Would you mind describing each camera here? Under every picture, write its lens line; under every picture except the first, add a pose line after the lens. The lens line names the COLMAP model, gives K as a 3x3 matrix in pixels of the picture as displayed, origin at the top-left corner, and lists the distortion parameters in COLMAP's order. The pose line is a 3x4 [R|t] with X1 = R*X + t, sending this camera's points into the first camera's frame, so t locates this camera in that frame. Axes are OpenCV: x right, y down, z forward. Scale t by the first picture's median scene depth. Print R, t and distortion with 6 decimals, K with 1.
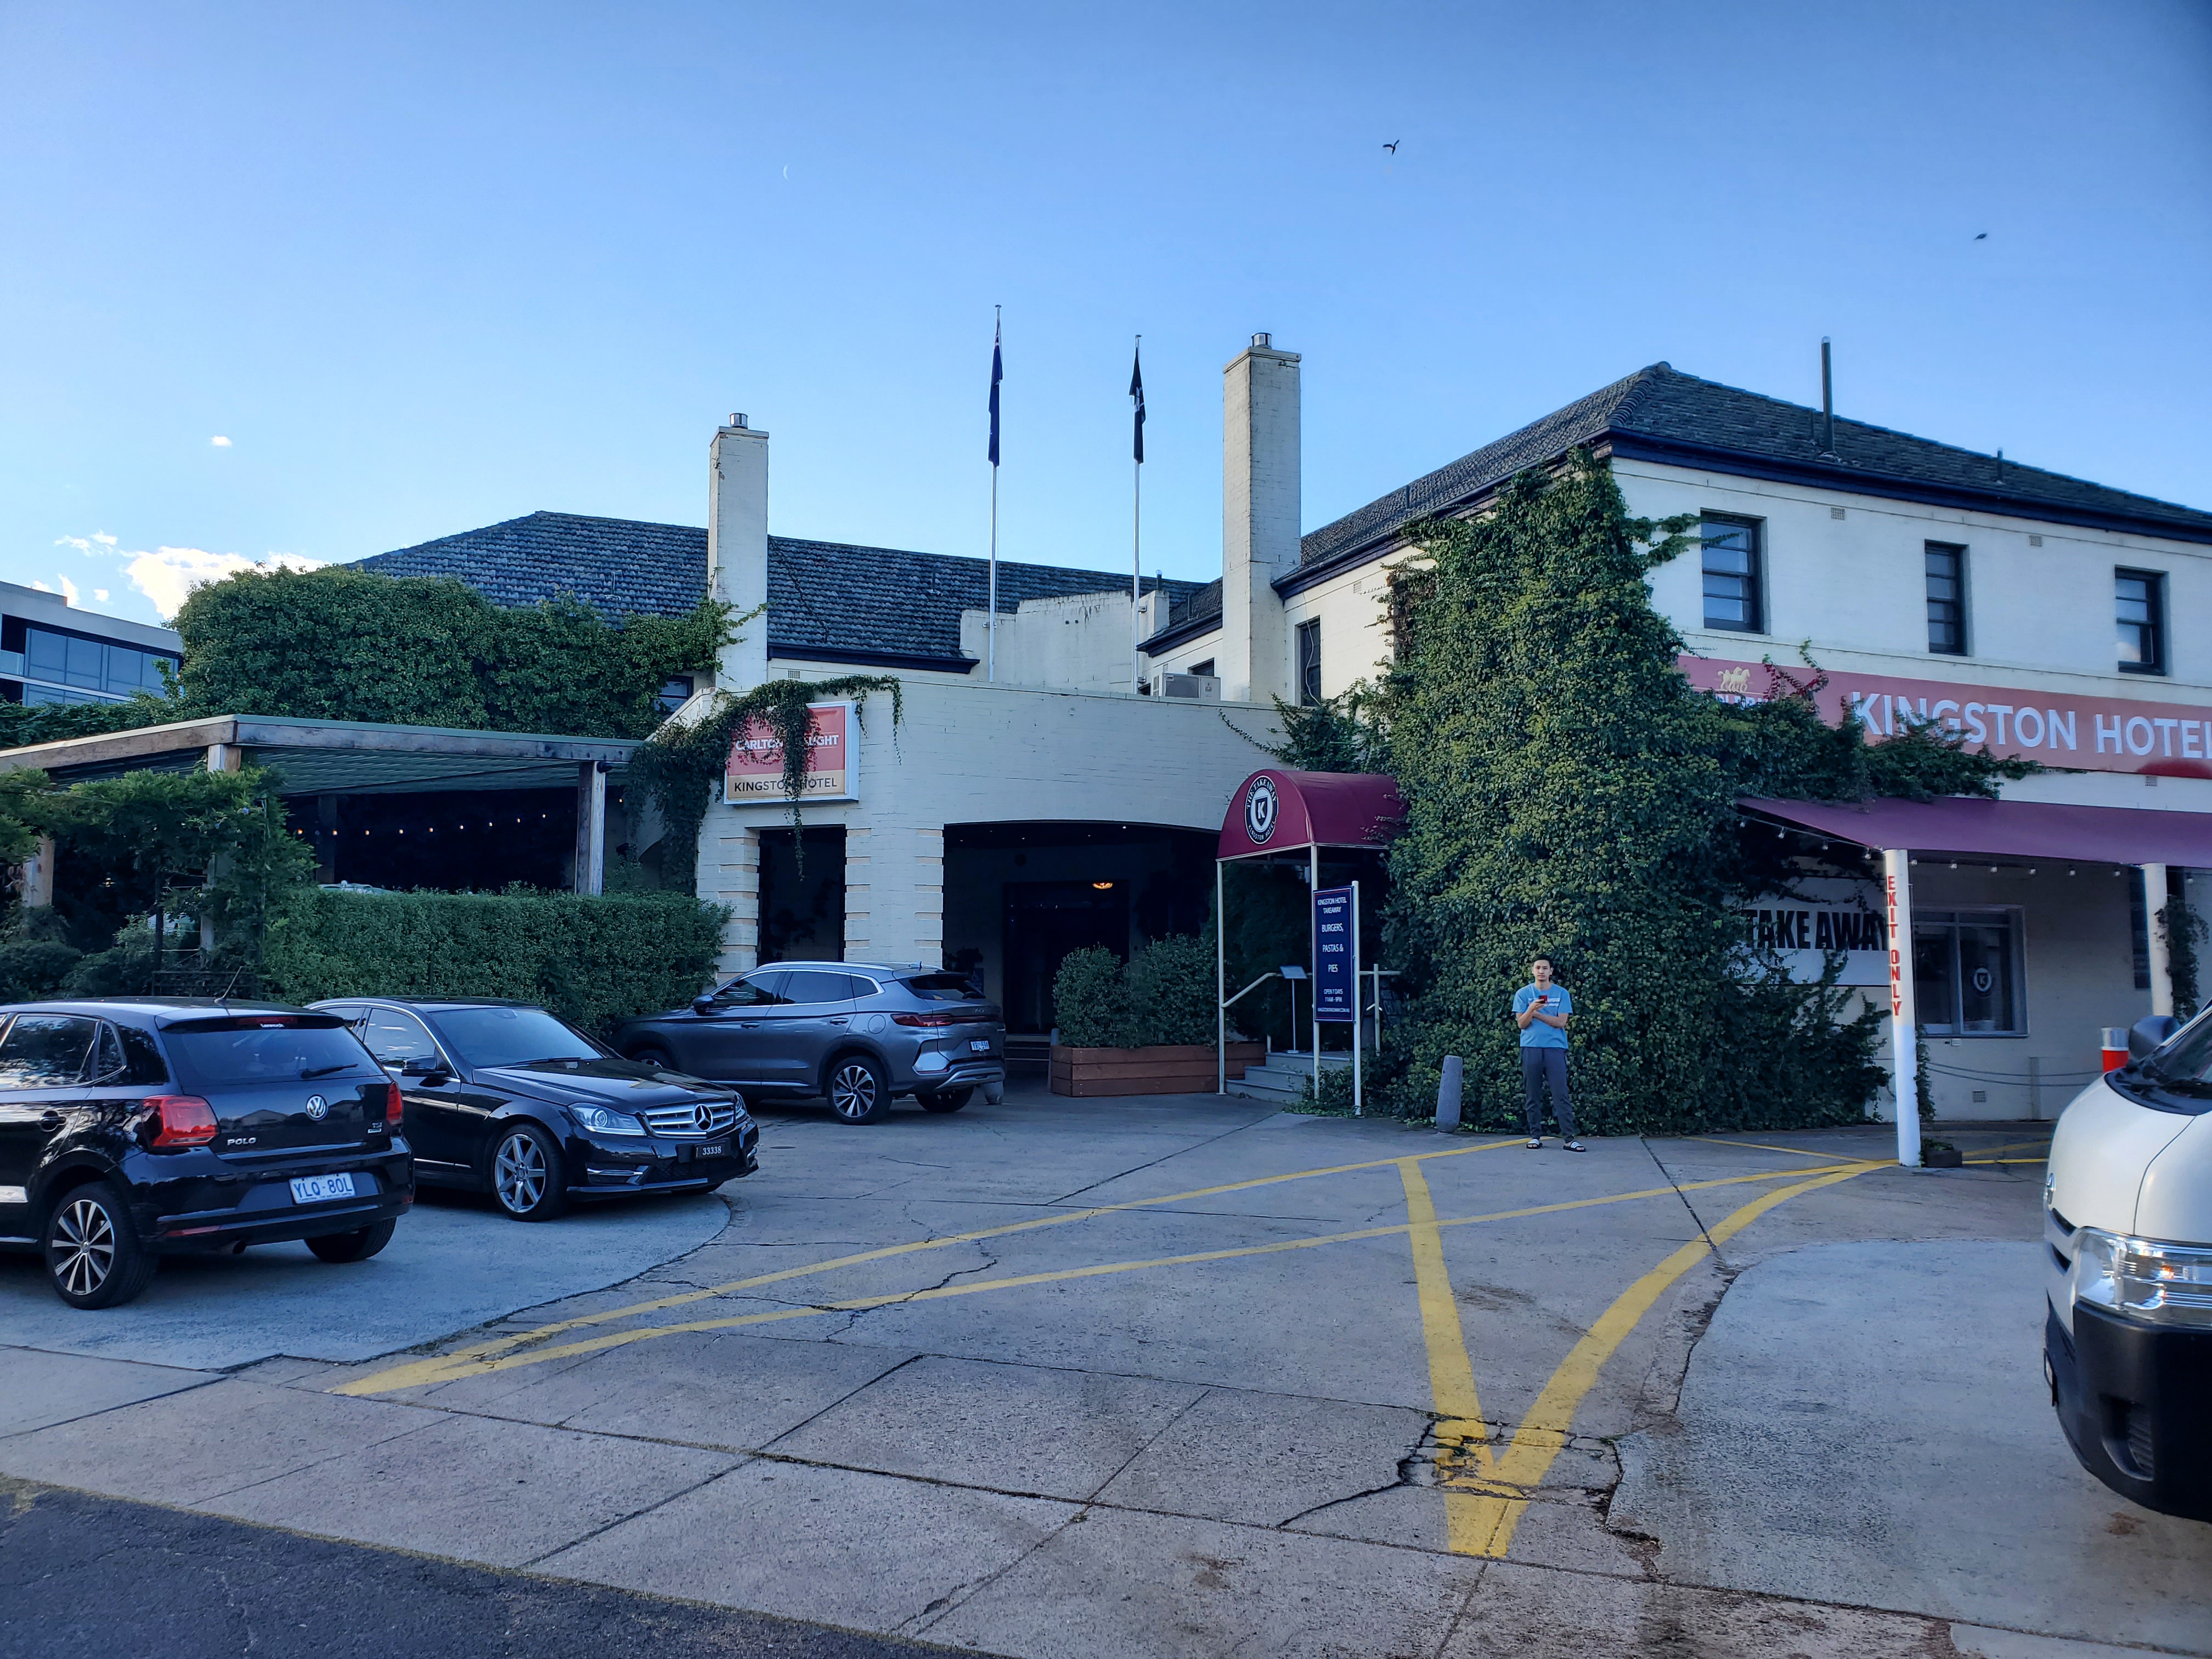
lens RADIAL K [[1680.1, 0, 1047.1], [0, 1680.1, 876.0], [0, 0, 1]] dist [0.043316, 0.001587]
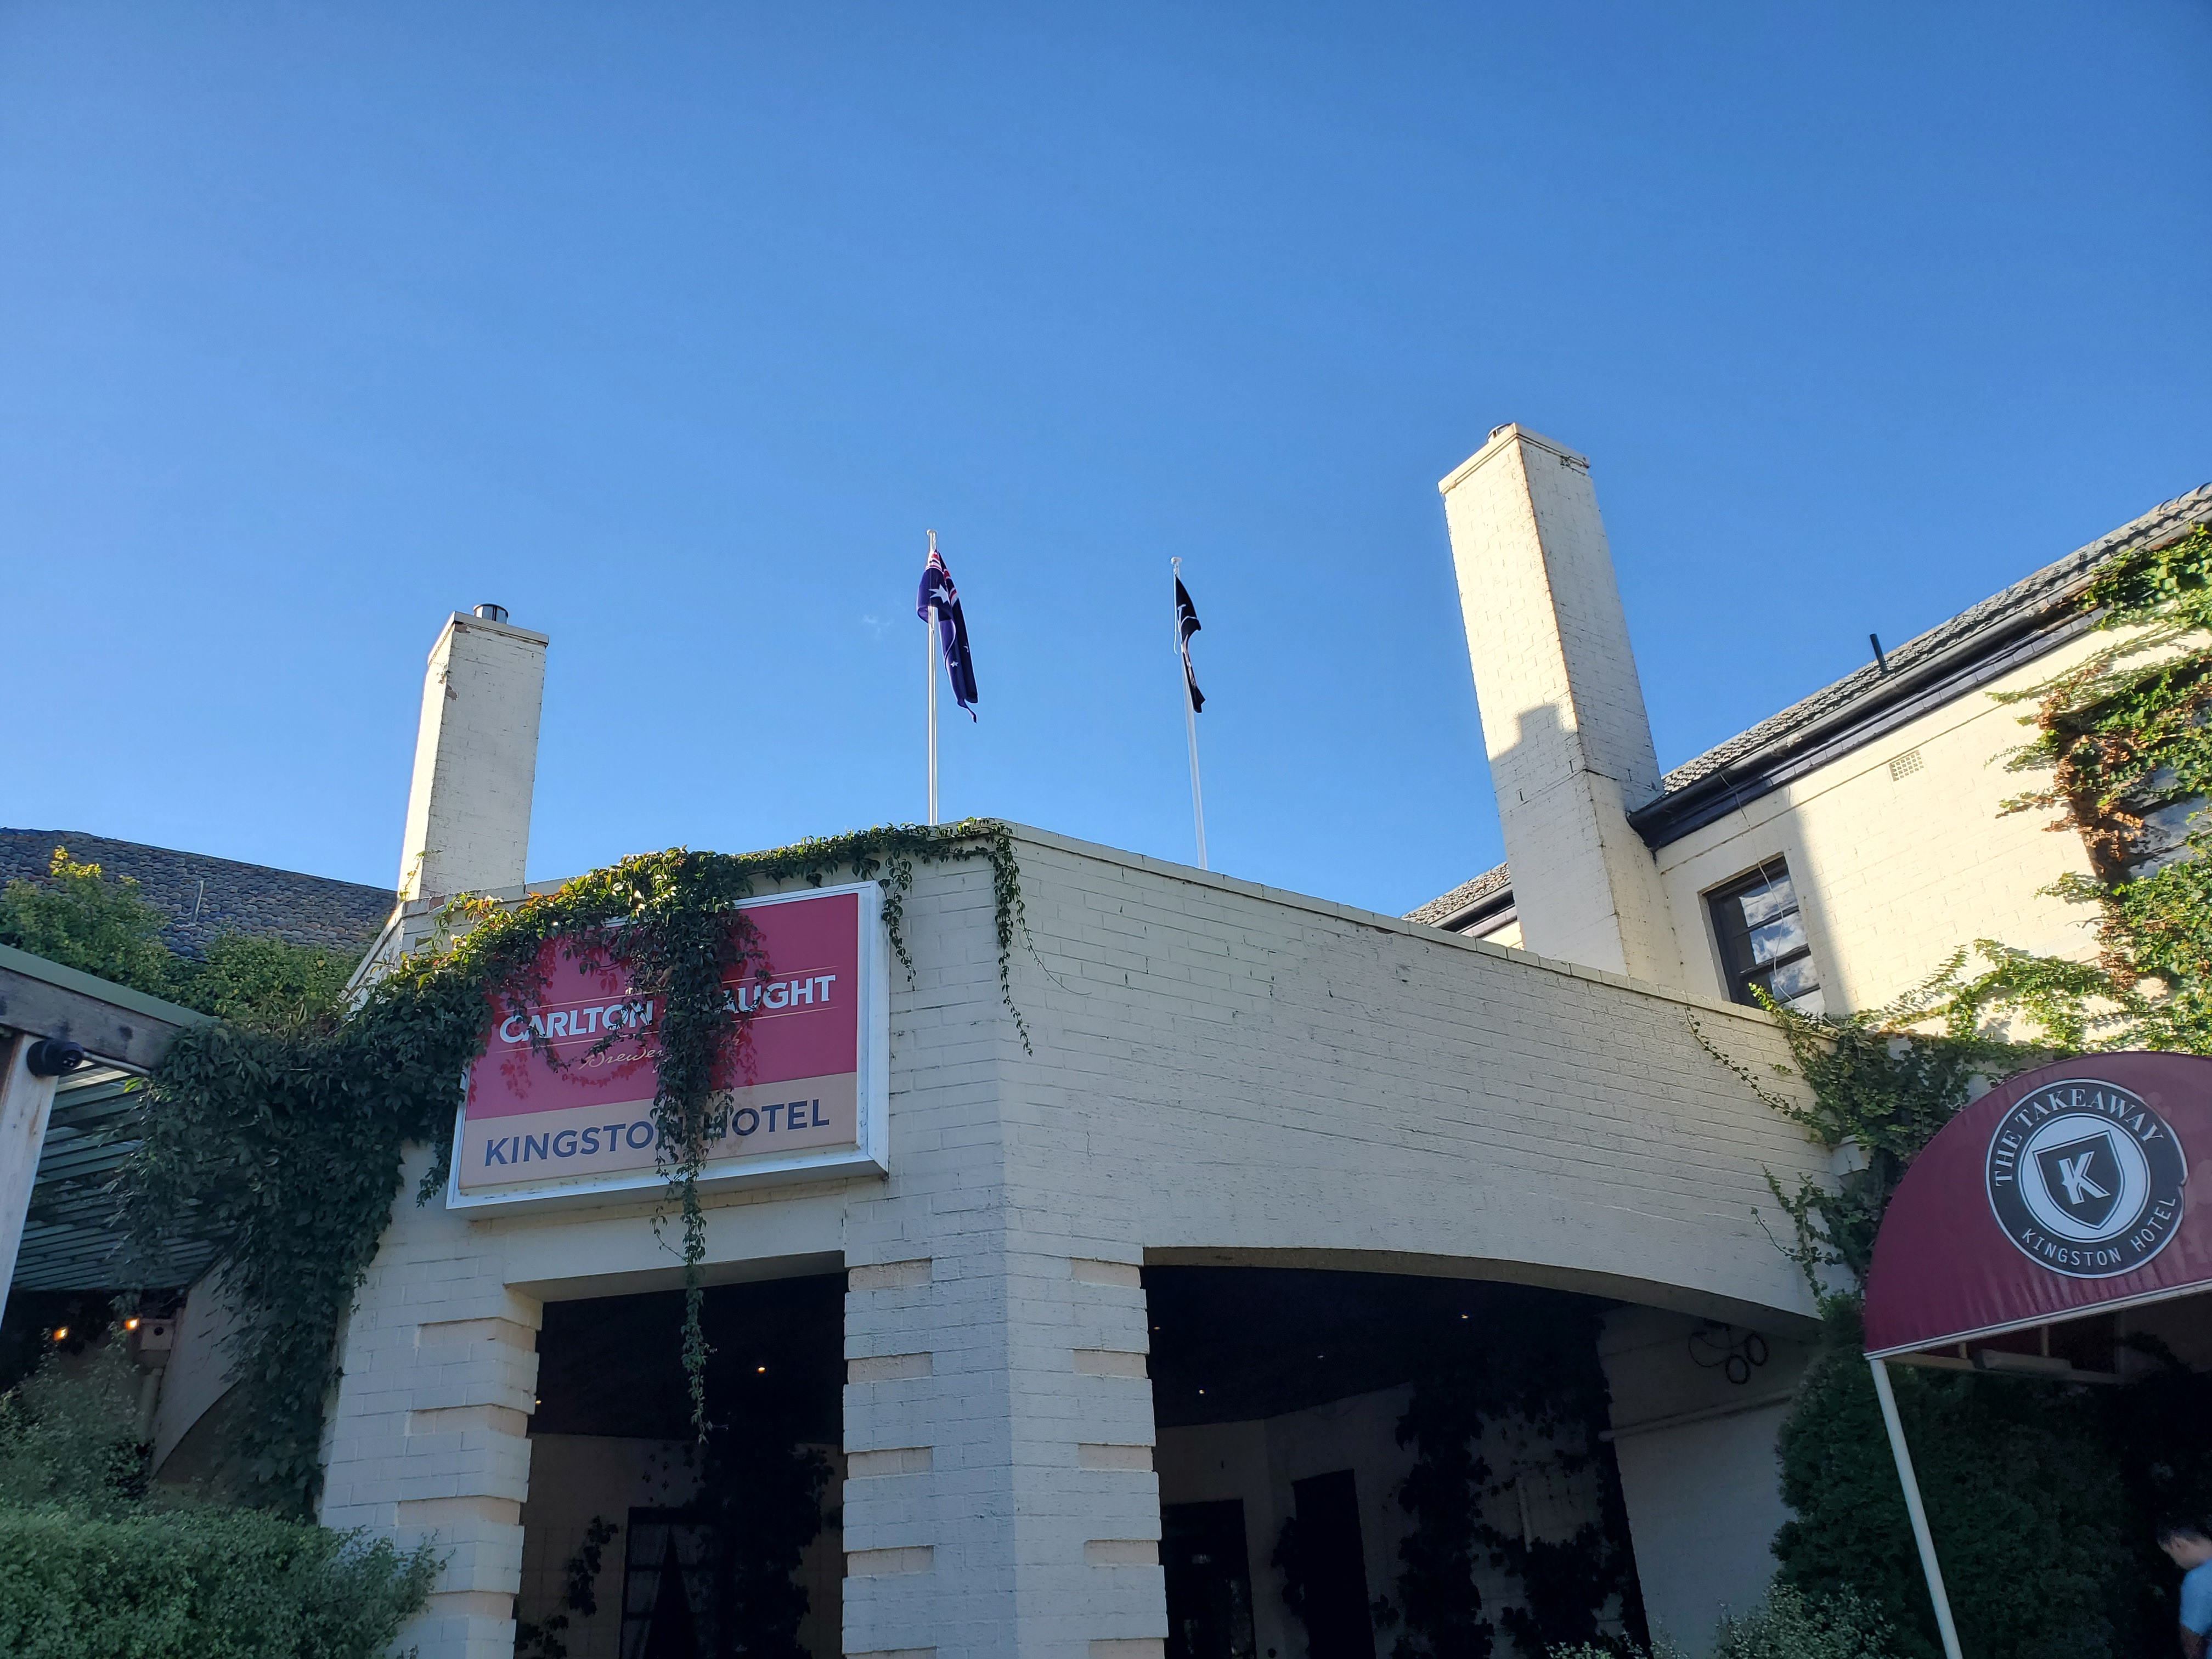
lens RADIAL K [[1749.0, 0, 1065.8], [0, 1749.0, 860.2], [0, 0, 1]] dist [0.032599, -0.009101]
pose [[0.981997, 0.031686, 0.186219, -0.139980], [0.040703, 0.927176, -0.372409, 0.025558], [-0.184458, 0.373284, 0.909194, 0.646100]]
